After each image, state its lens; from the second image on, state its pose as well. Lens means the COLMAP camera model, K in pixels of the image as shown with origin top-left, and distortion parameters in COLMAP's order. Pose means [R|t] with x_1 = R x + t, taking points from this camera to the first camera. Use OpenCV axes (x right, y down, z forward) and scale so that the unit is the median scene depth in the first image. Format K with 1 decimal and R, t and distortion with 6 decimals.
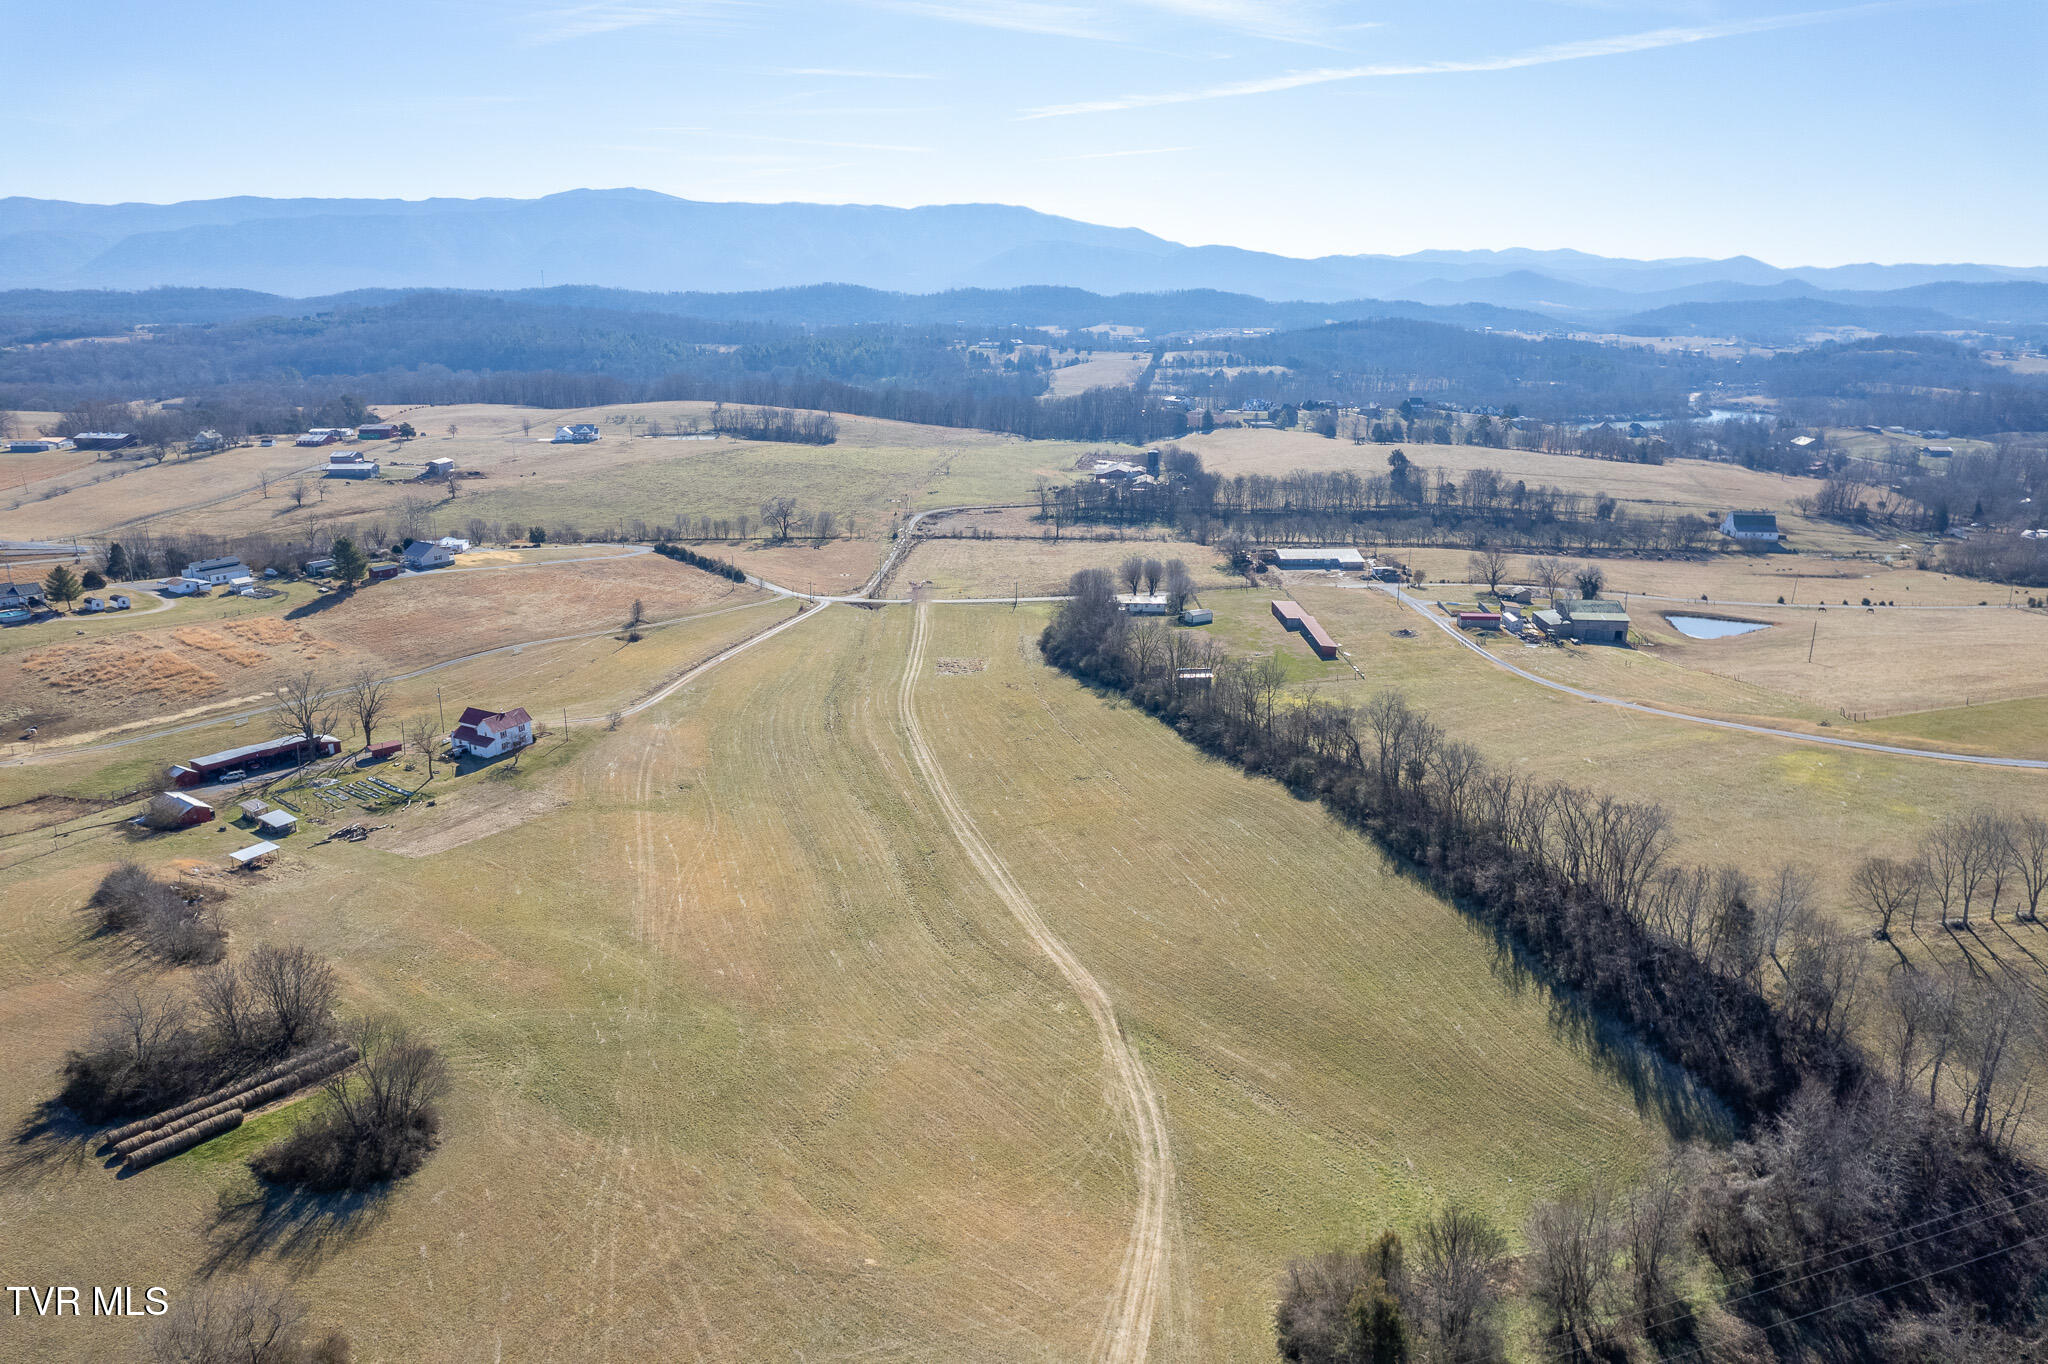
lens RADIAL K [[1312.9, 0, 1025.3], [0, 1312.9, 694.9], [0, 0, 1]] dist [-0.076478, 0.060634]
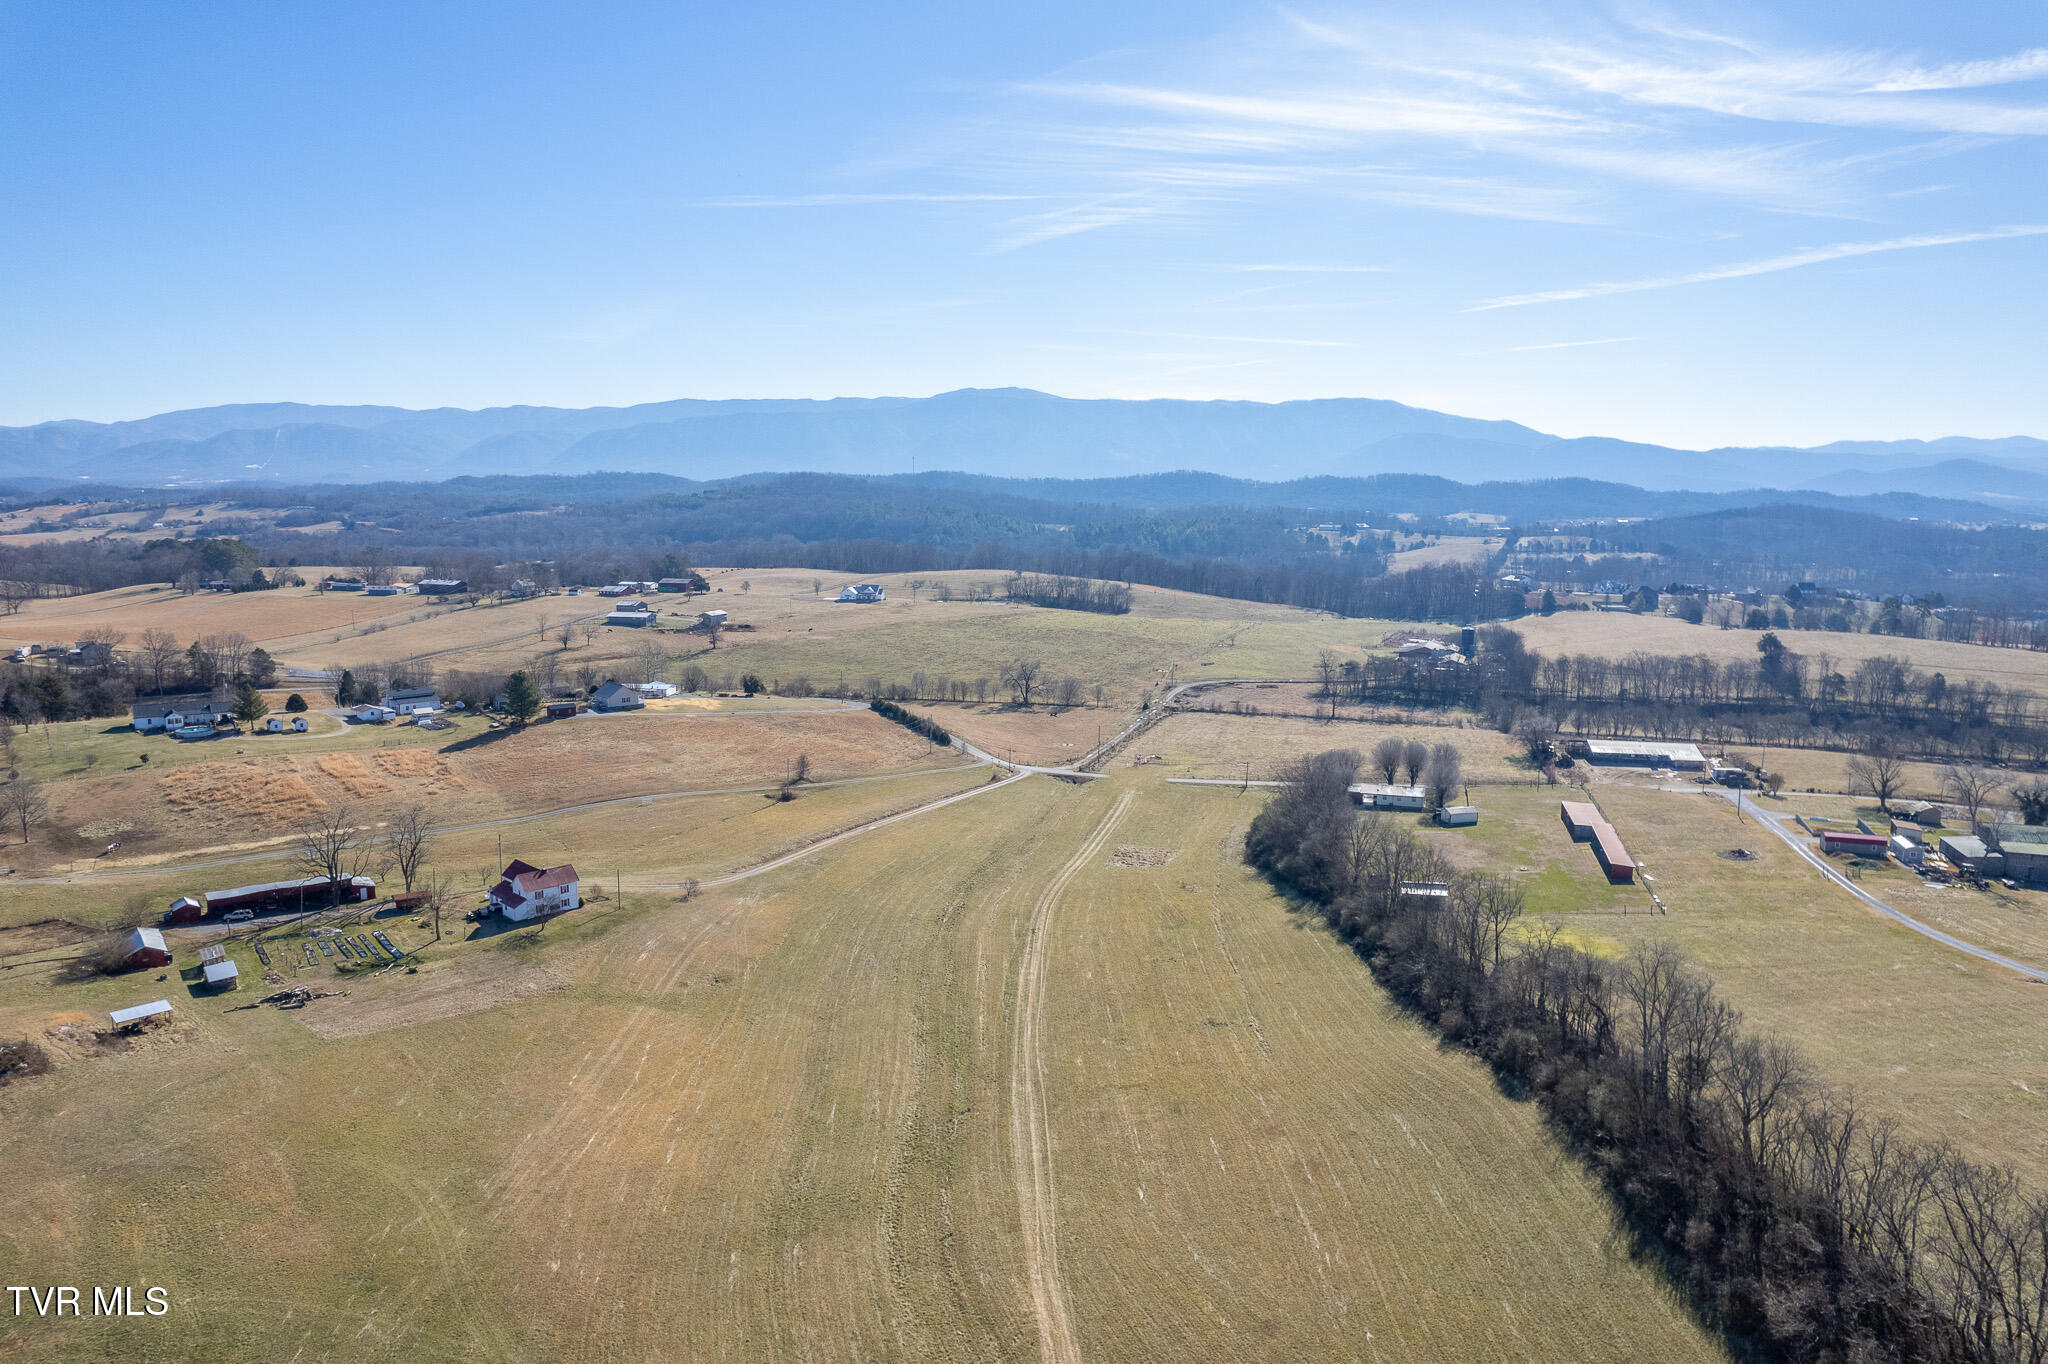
lens RADIAL K [[1312.9, 0, 1025.3], [0, 1312.9, 694.9], [0, 0, 1]] dist [-0.076478, 0.060634]
pose [[0.963048, 0.041880, -0.266054, 0.074243], [-0.078914, 0.988360, -0.130068, -0.008026], [0.257510, 0.146257, 0.955143, 0.152597]]
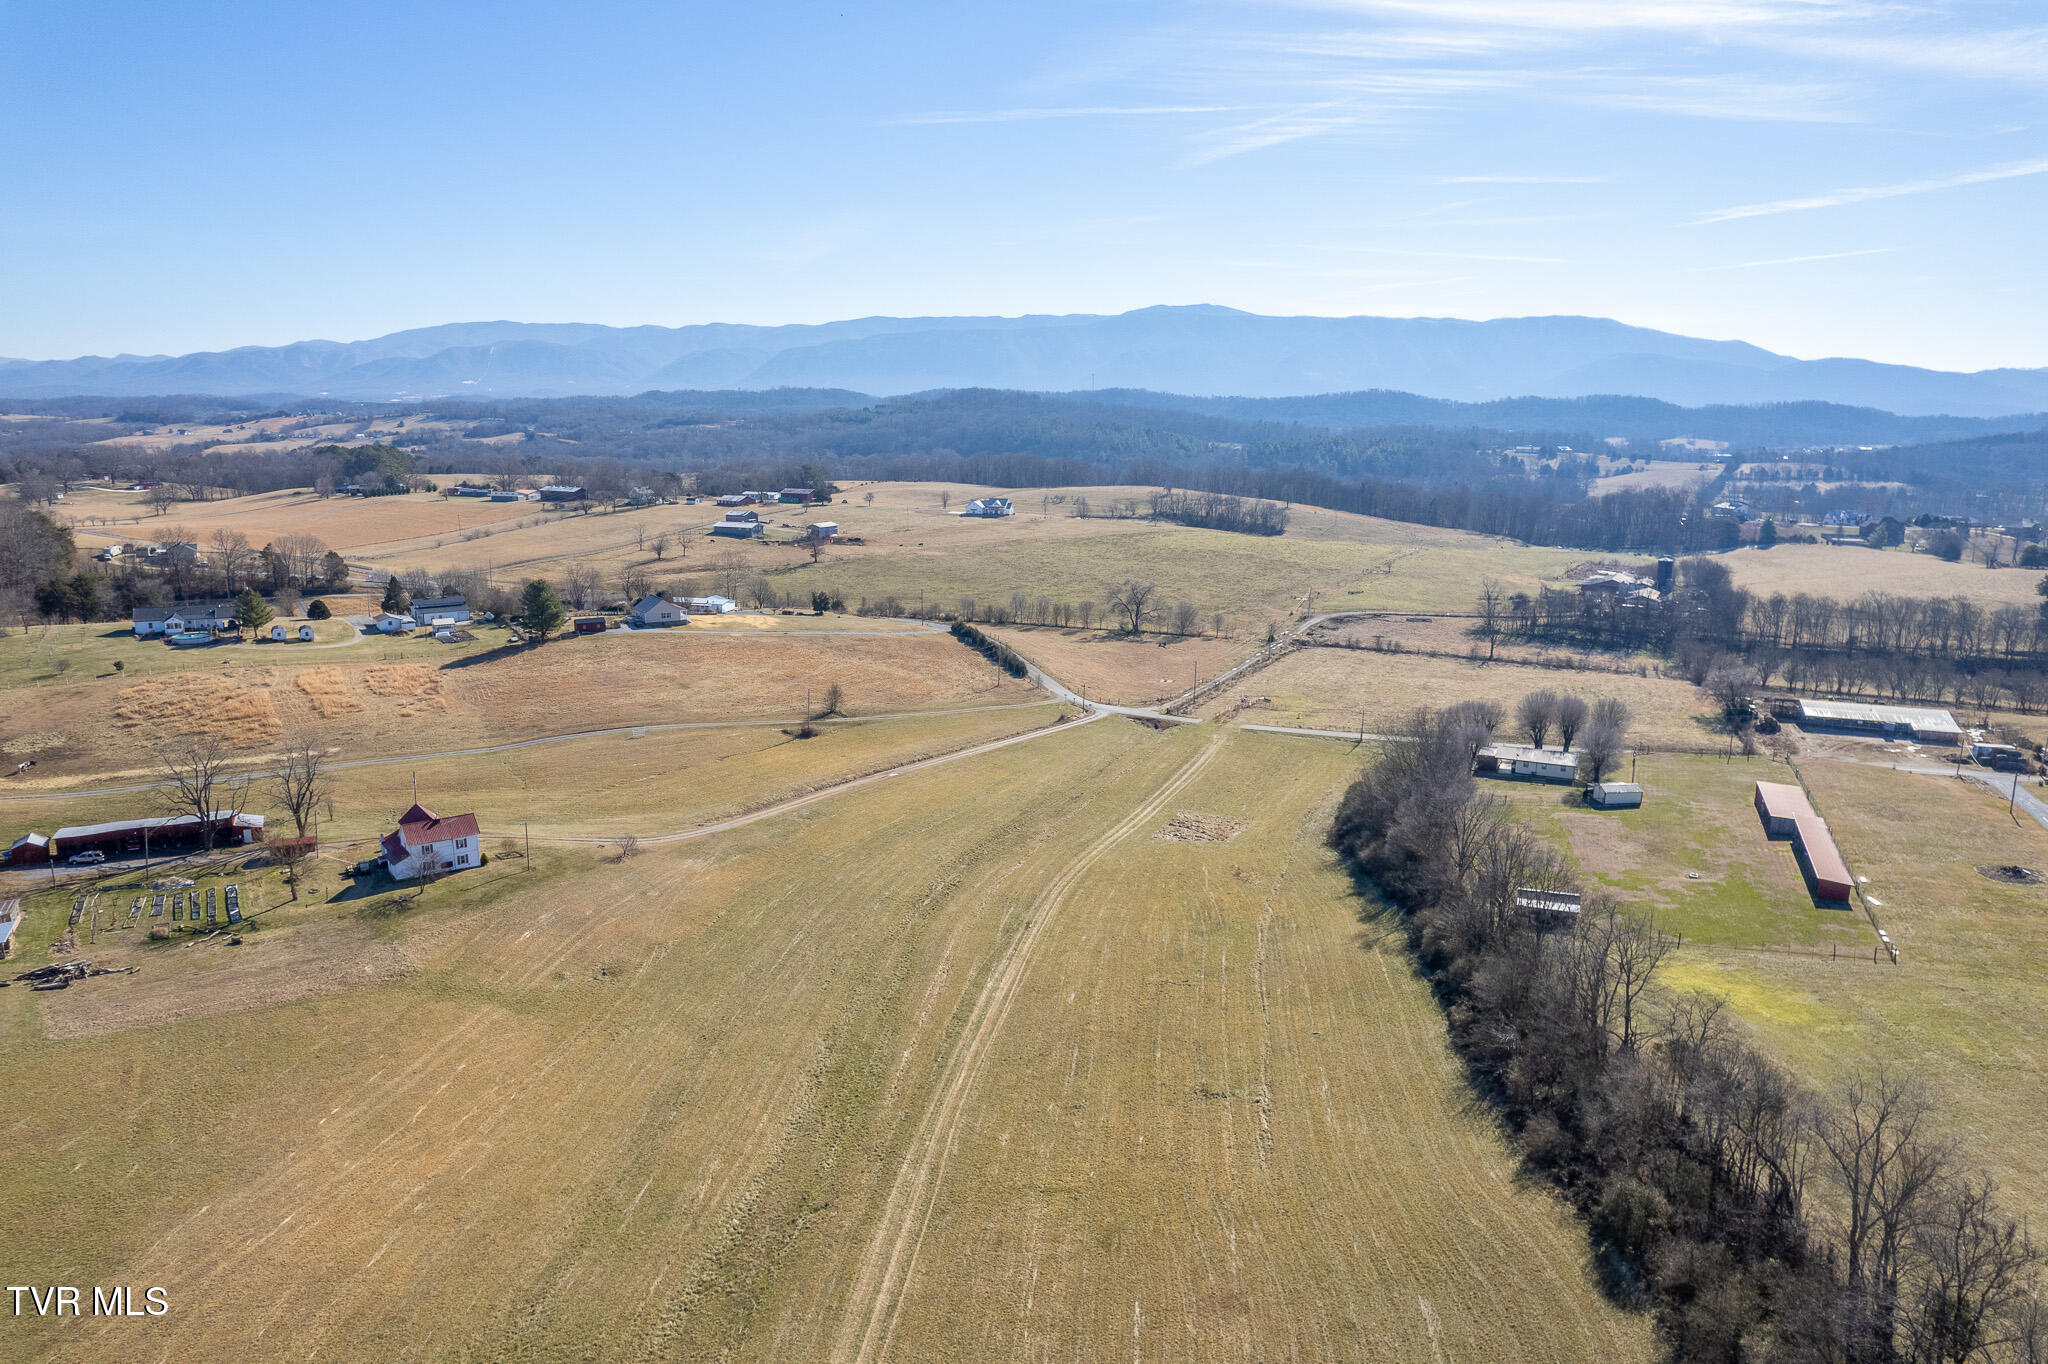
lens RADIAL K [[1312.9, 0, 1025.3], [0, 1312.9, 694.9], [0, 0, 1]] dist [-0.076478, 0.060634]
pose [[0.914704, 0.091445, -0.393643, 0.096828], [-0.123841, 0.990627, -0.057640, -0.031350], [0.384682, 0.101473, 0.917455, 0.285658]]
